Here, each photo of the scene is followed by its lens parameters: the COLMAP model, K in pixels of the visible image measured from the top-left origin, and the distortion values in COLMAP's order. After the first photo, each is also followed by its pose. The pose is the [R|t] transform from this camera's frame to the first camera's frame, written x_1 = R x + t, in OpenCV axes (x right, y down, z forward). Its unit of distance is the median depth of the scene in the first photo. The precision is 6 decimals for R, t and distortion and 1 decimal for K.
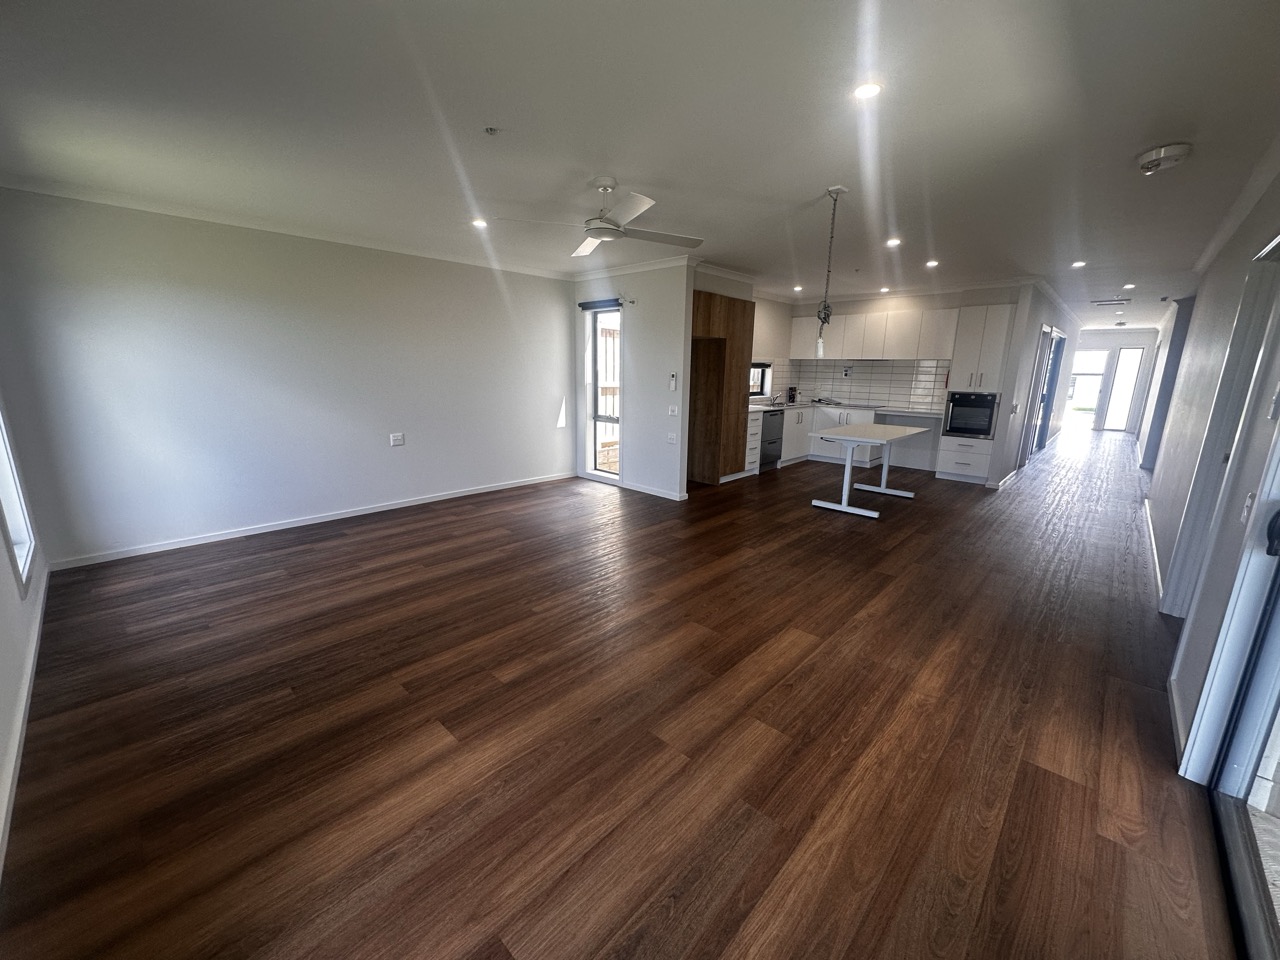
lens RADIAL K [[508.7, 0, 640.0], [0, 508.7, 480.0], [0, 0, 1]] dist [-0.000950, 0.000059]
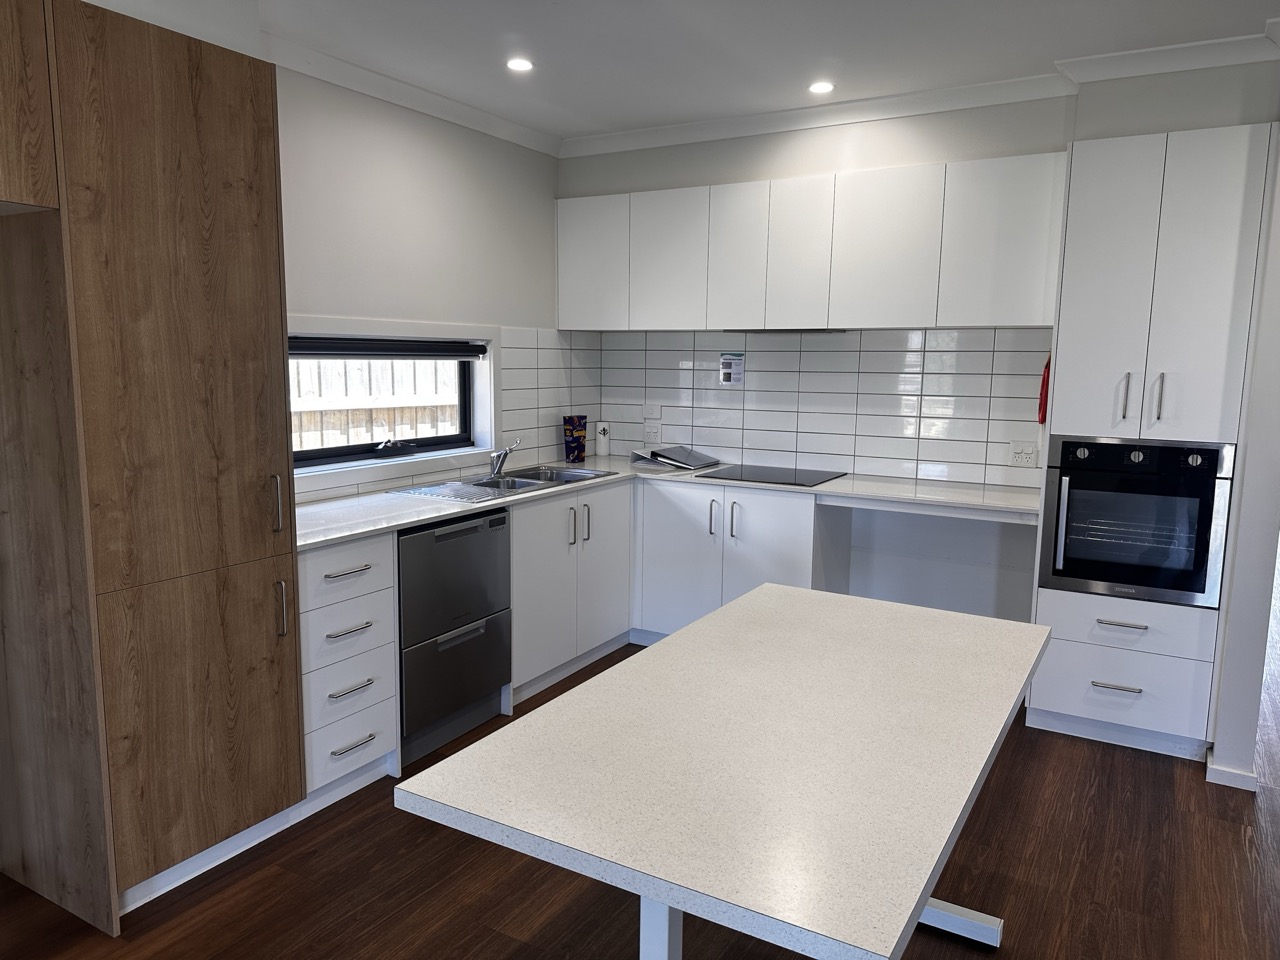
lens RADIAL K [[884.8, 0, 630.3], [0, 884.8, 480.7], [0, 0, 1]] dist [0.002640, -0.000016]
pose [[0.976607, -0.032827, 0.212513, 0.272196], [0.048923, 0.996281, -0.070933, -0.127312], [-0.209394, 0.079670, 0.974580, 0.574143]]
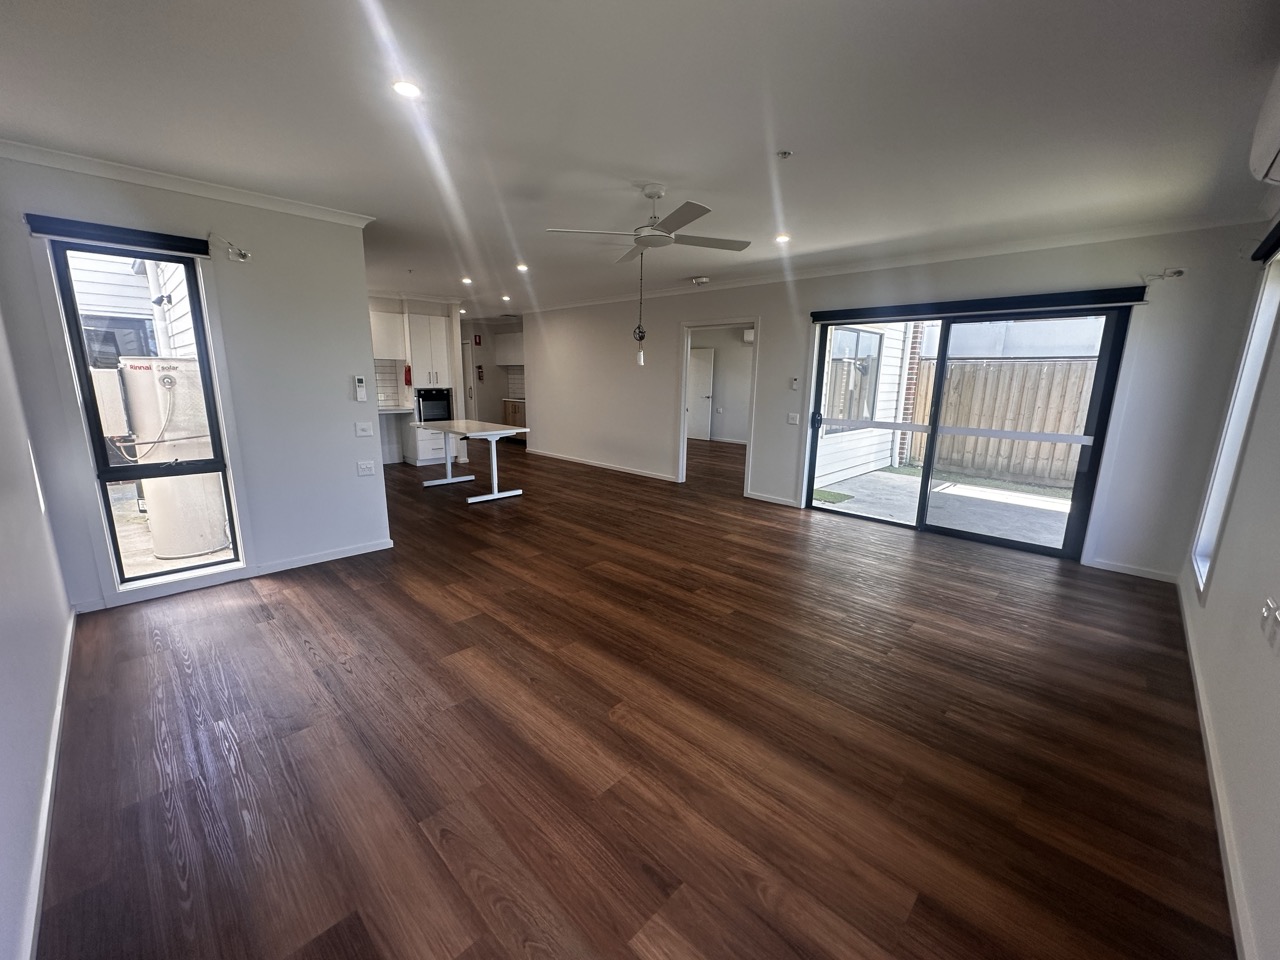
lens RADIAL K [[508.7, 0, 640.0], [0, 508.7, 480.0], [0, 0, 1]] dist [-0.000950, 0.000059]
pose [[0.016780, -0.216560, 0.976125, -0.533751], [0.201501, 0.956965, 0.208845, -0.116375], [-0.979345, 0.193185, 0.059695, 0.491494]]
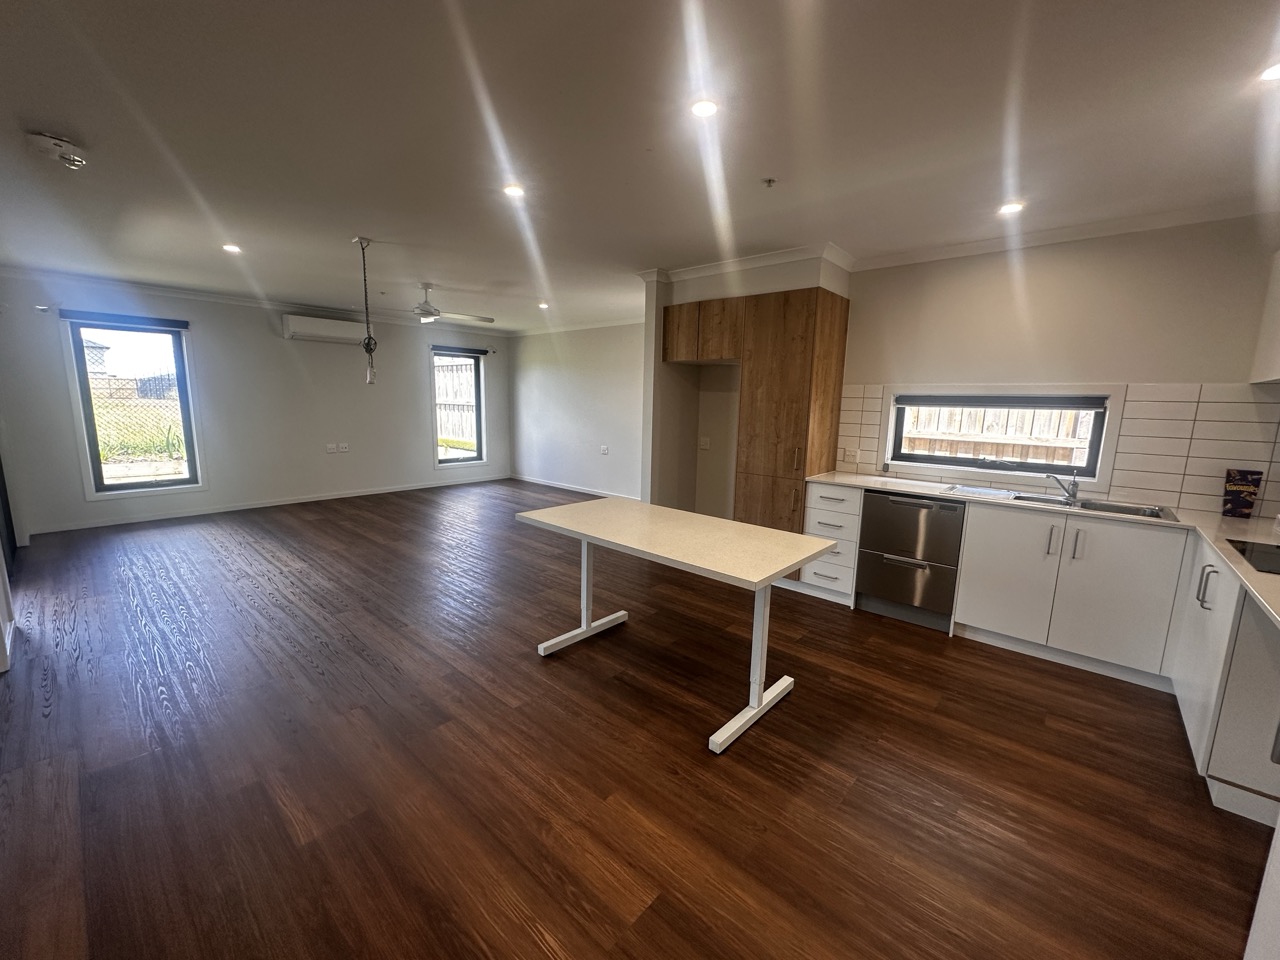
lens RADIAL K [[508.7, 0, 640.0], [0, 508.7, 480.0], [0, 0, 1]] dist [-0.000950, 0.000059]
pose [[0.023806, 0.145051, -0.989138, 0.765286], [-0.237973, 0.961800, 0.135314, -0.164752], [0.970980, 0.232166, 0.057415, 0.783764]]
